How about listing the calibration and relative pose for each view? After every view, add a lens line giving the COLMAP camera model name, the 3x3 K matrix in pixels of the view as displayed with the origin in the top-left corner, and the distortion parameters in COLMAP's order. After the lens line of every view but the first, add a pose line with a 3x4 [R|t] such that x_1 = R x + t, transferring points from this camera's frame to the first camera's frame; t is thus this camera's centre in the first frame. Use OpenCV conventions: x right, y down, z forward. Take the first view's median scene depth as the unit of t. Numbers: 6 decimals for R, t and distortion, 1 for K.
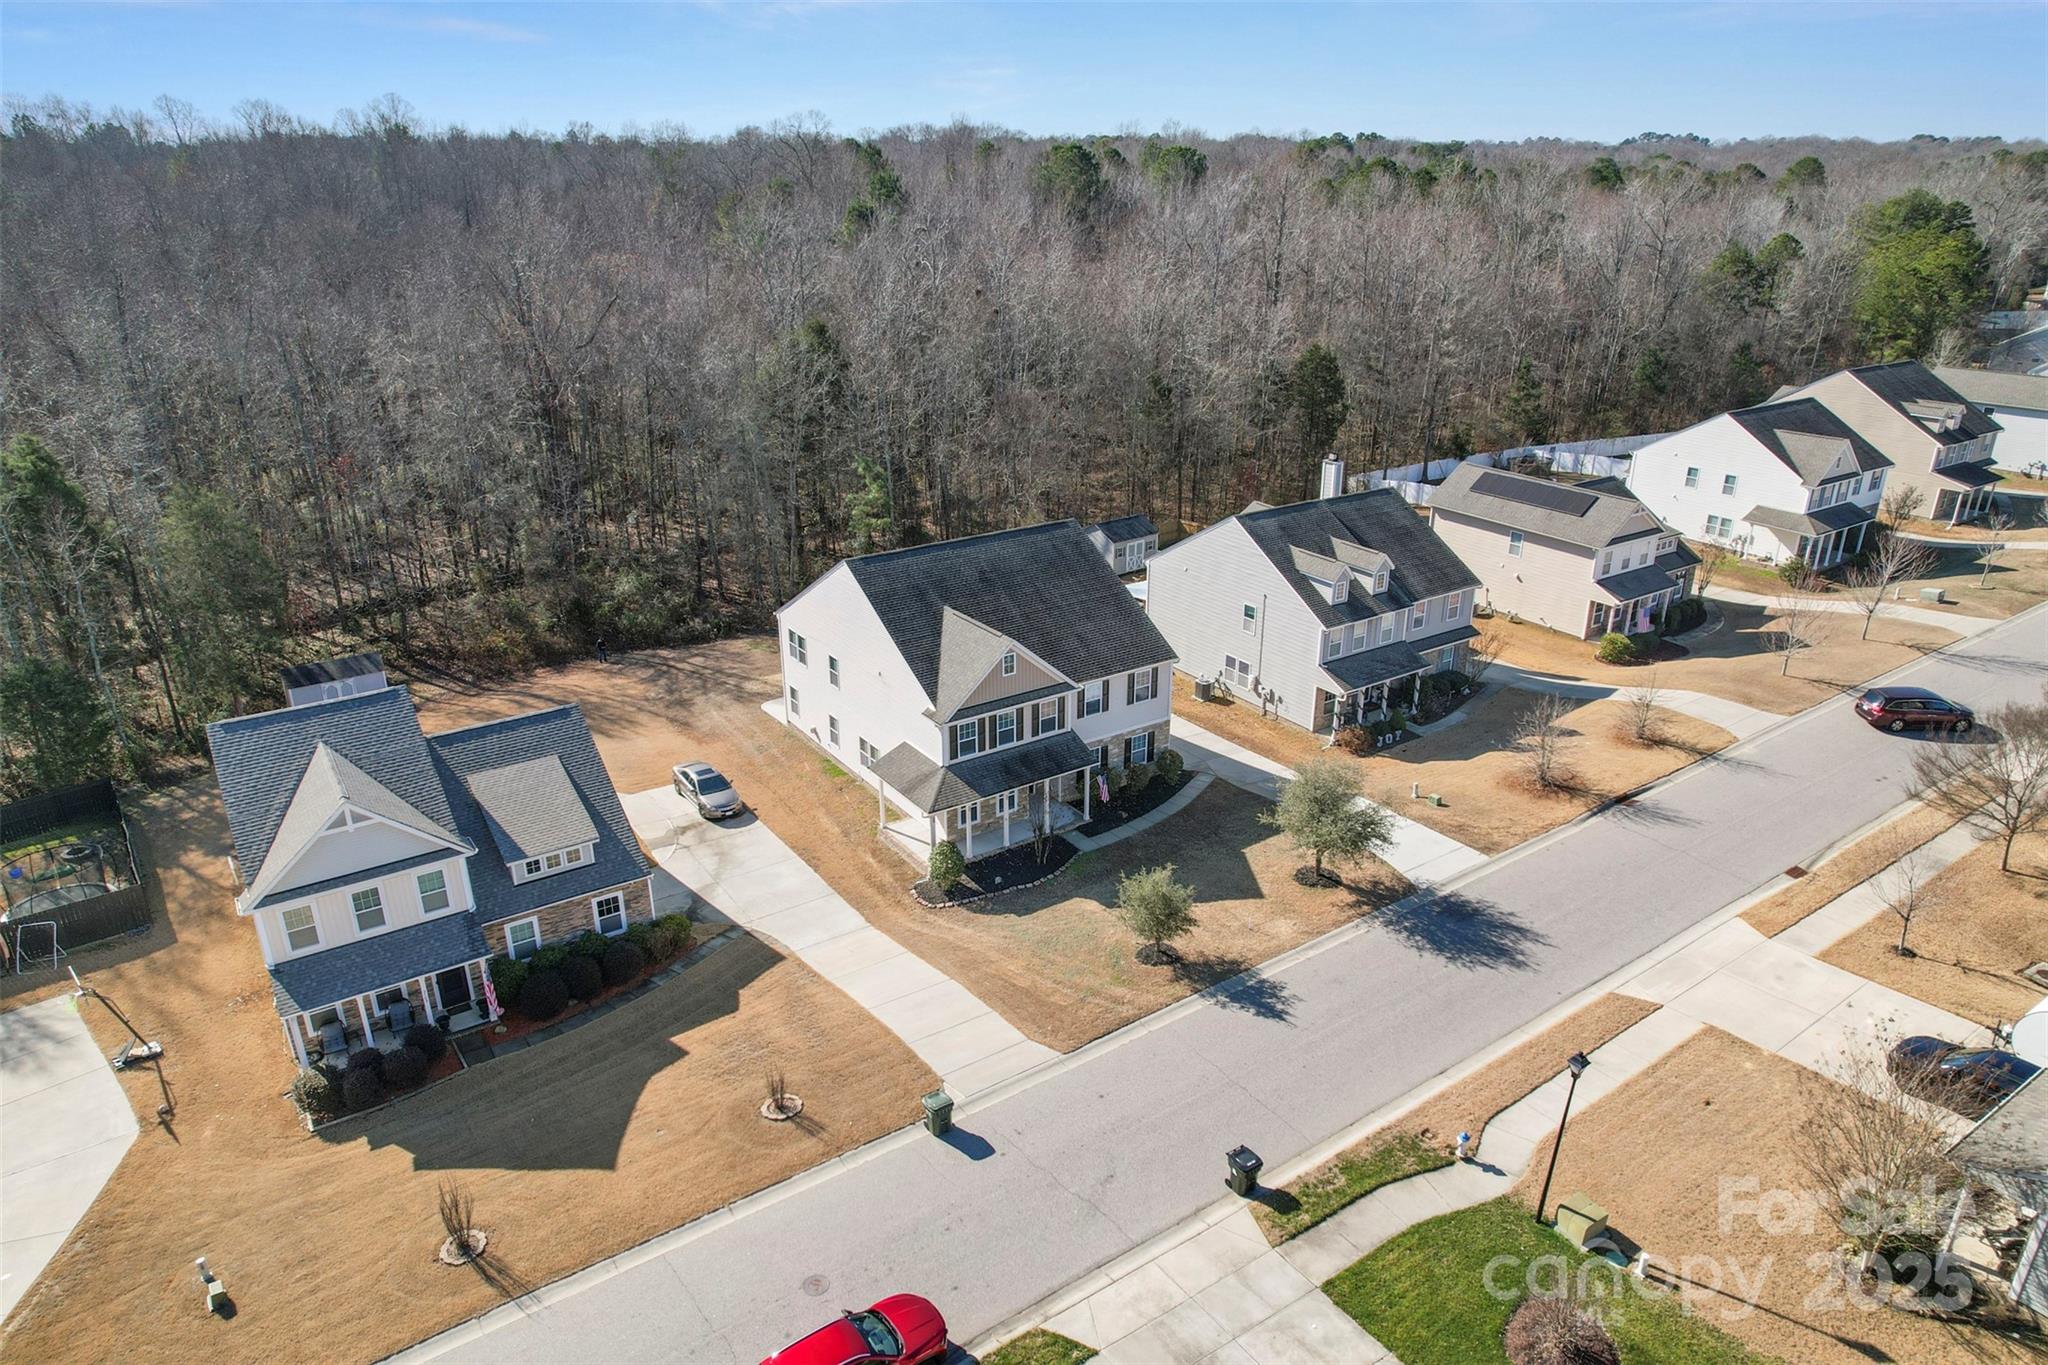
lens RADIAL K [[1339.8, 0, 1030.8], [0, 1339.8, 632.2], [0, 0, 1]] dist [-0.027856, 0.000865]
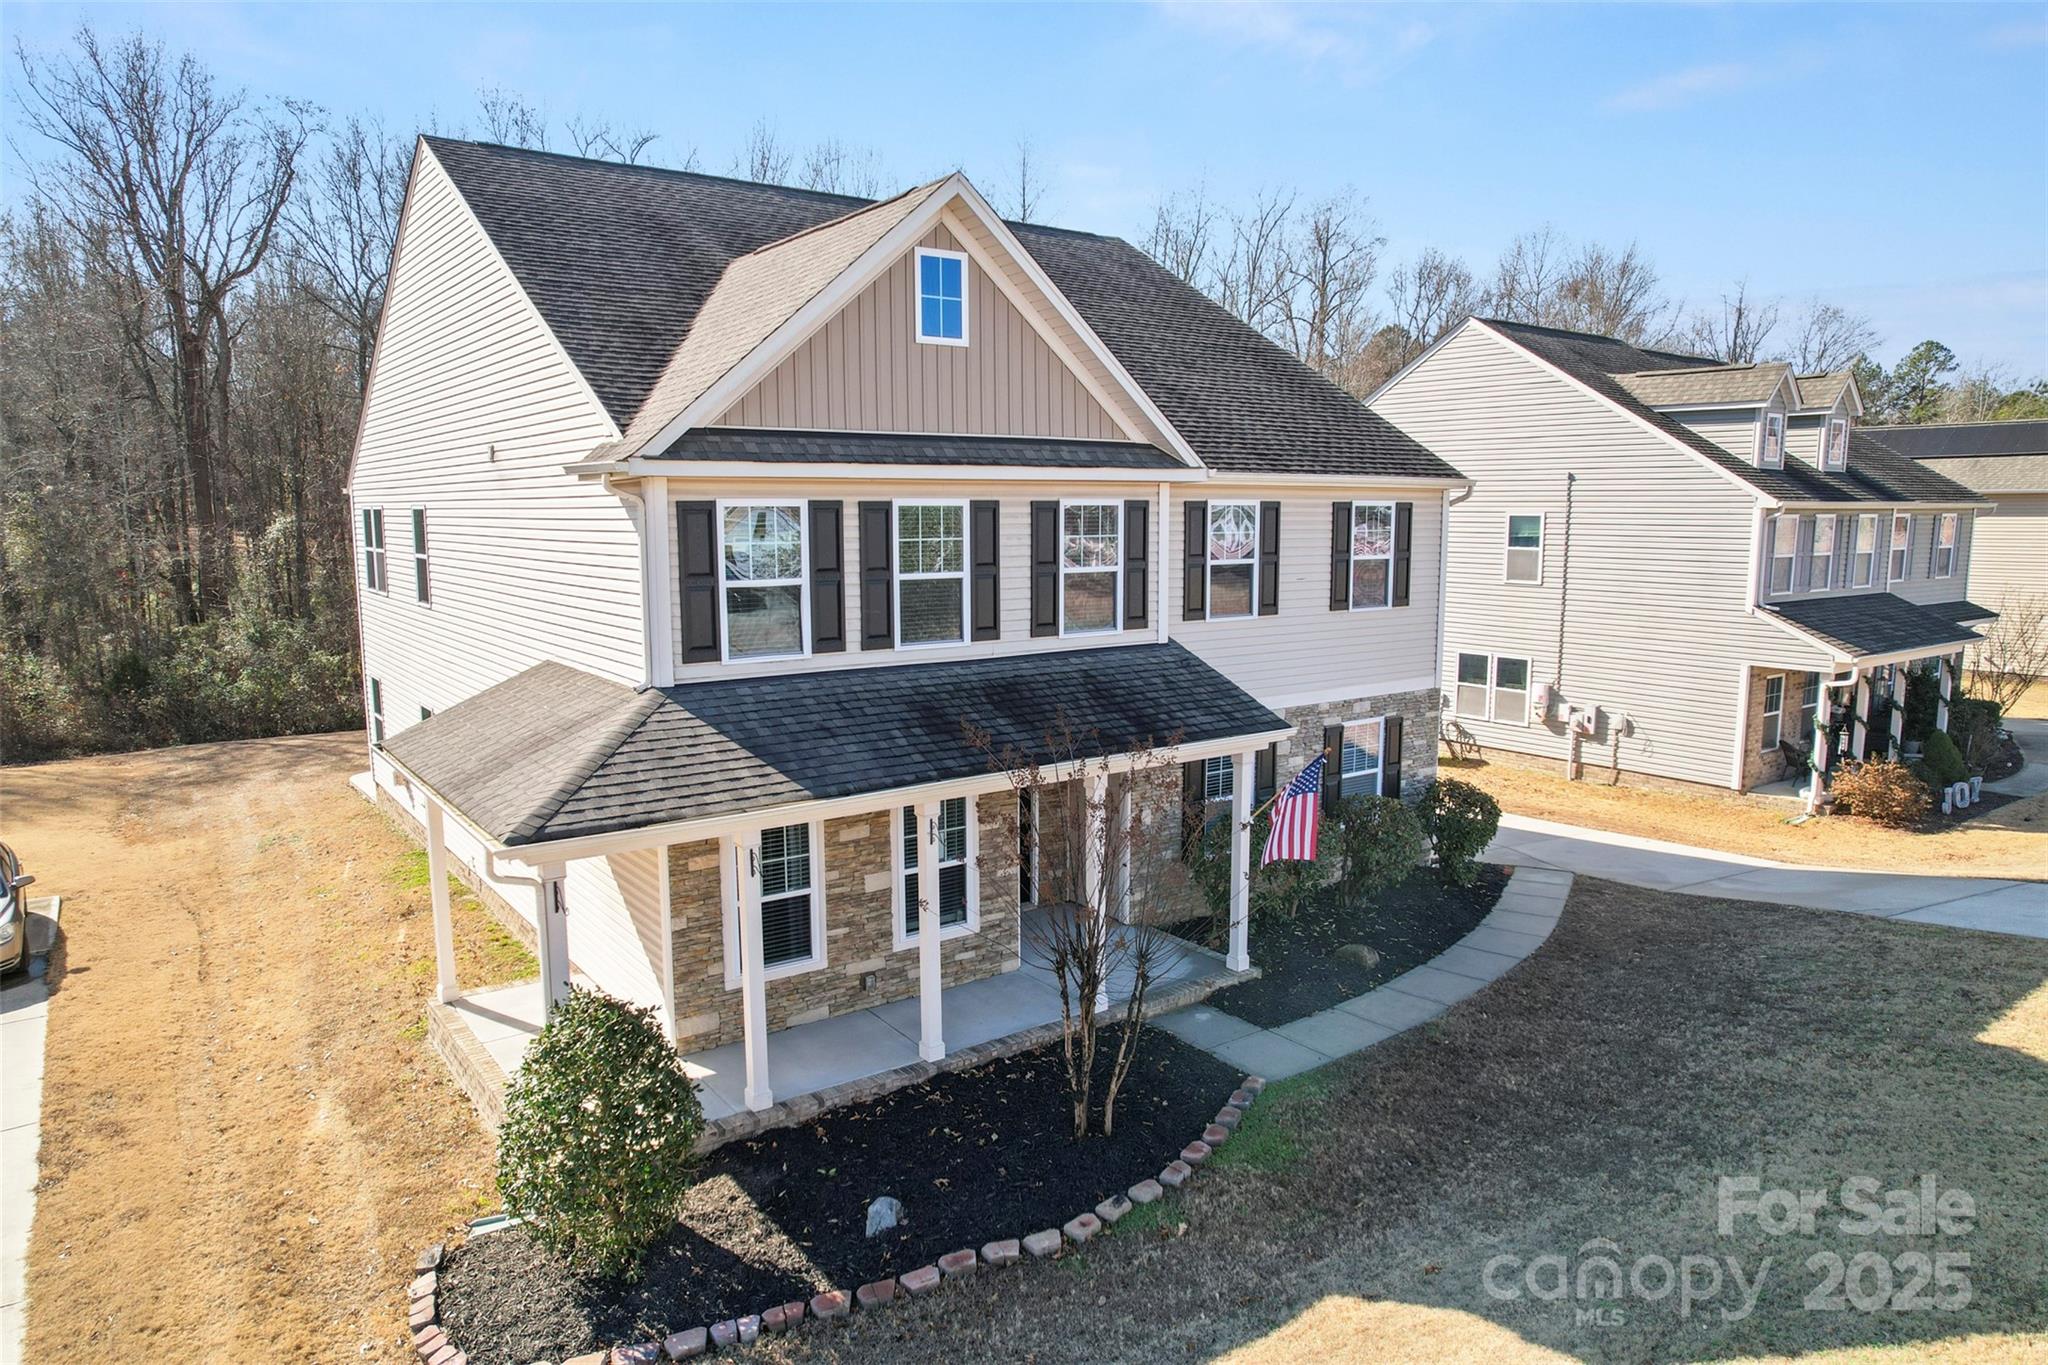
lens RADIAL K [[1305.1, 0, 1024.0], [0, 1305.1, 682.5], [0, 0, 1]] dist [-0.038283, 0.005039]
pose [[0.999534, -0.007070, 0.029703, -0.008178], [0.013080, 0.978182, -0.207339, 0.138630], [-0.027589, 0.207631, 0.977818, 0.745406]]
